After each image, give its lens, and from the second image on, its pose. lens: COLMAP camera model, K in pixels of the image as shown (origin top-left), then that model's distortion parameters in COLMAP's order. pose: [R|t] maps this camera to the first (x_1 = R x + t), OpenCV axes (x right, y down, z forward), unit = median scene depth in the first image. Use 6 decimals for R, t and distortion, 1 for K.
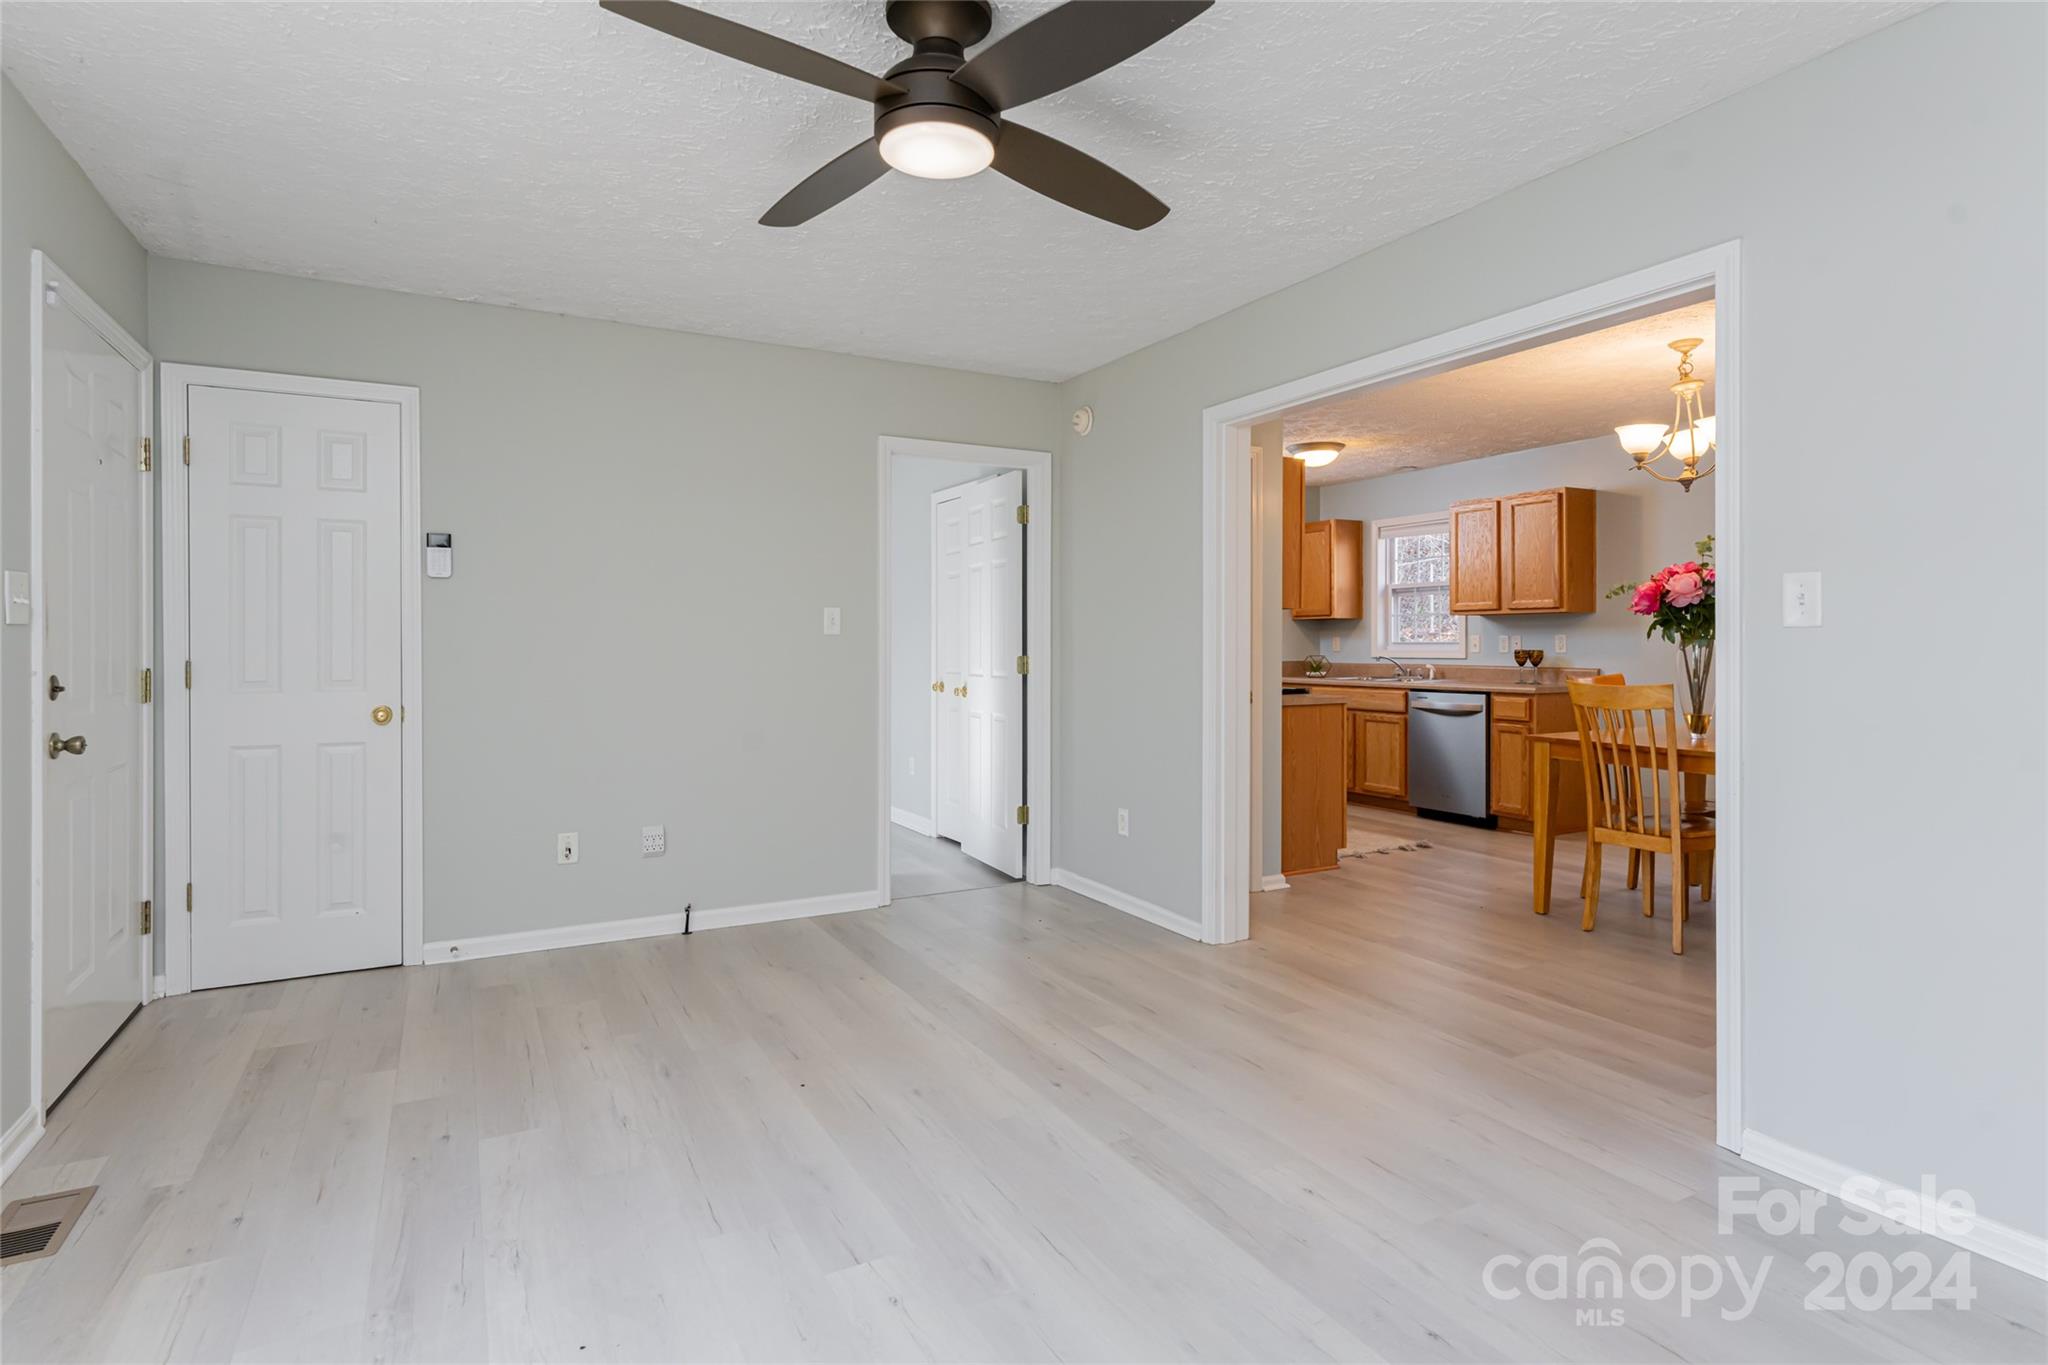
lens RADIAL K [[1008.8, 0, 1041.3], [0, 1008.8, 657.4], [0, 0, 1]] dist [0.000916, -0.000232]
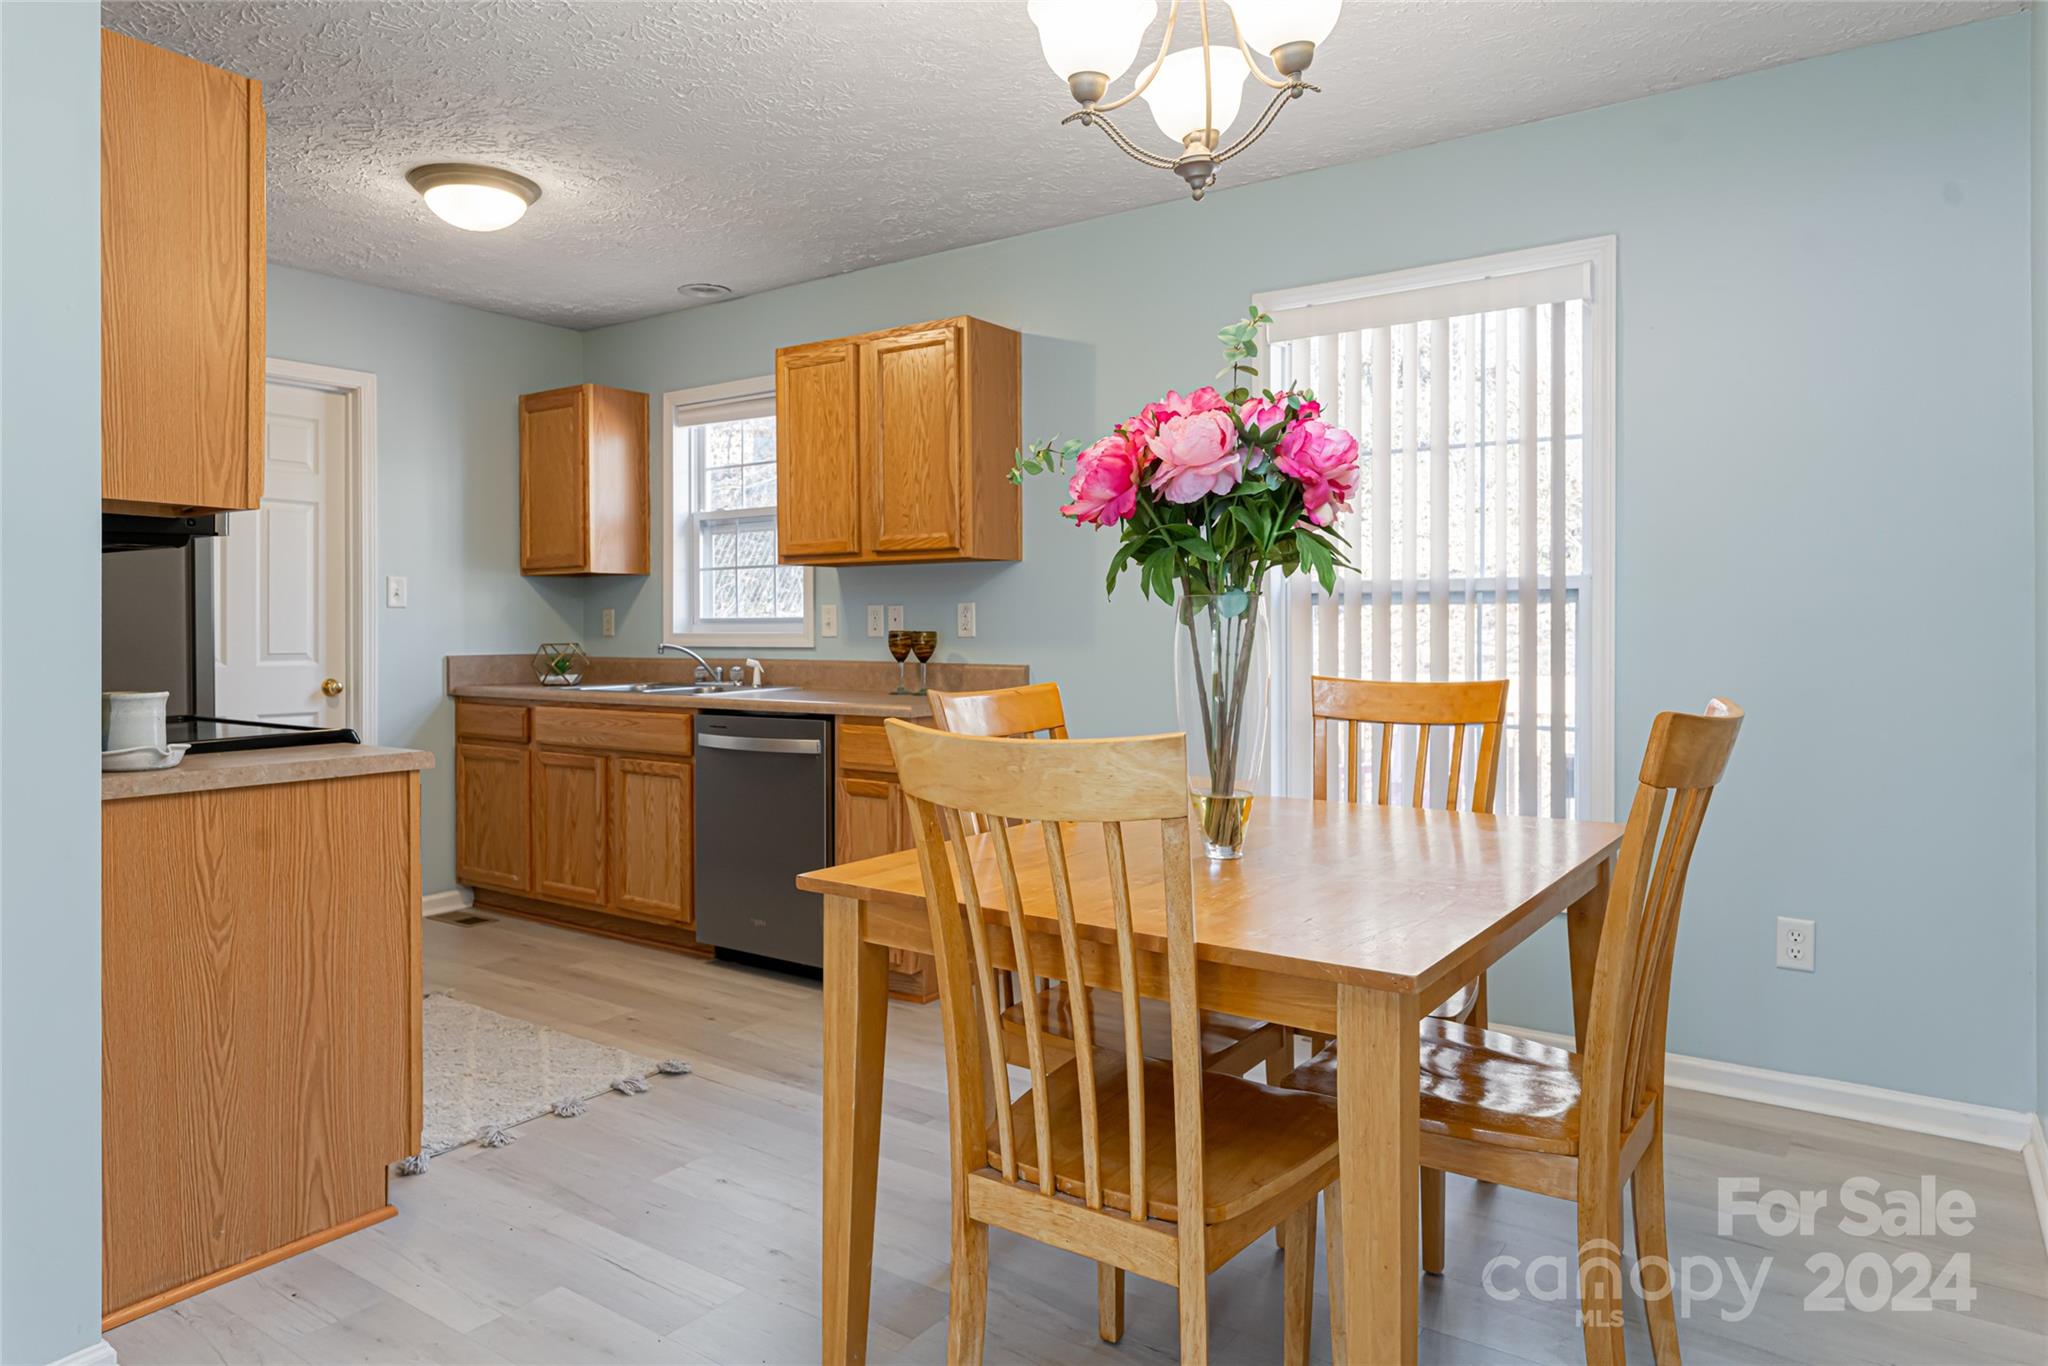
lens RADIAL K [[1132.5, 0, 1025.3], [0, 1132.5, 666.7], [0, 0, 1]] dist [-0.001808, -0.000142]
pose [[0.890025, -0.011571, 0.455765, 0.382255], [0.003283, 0.999815, 0.018973, 0.000505], [-0.455900, -0.015390, 0.889898, 0.640182]]
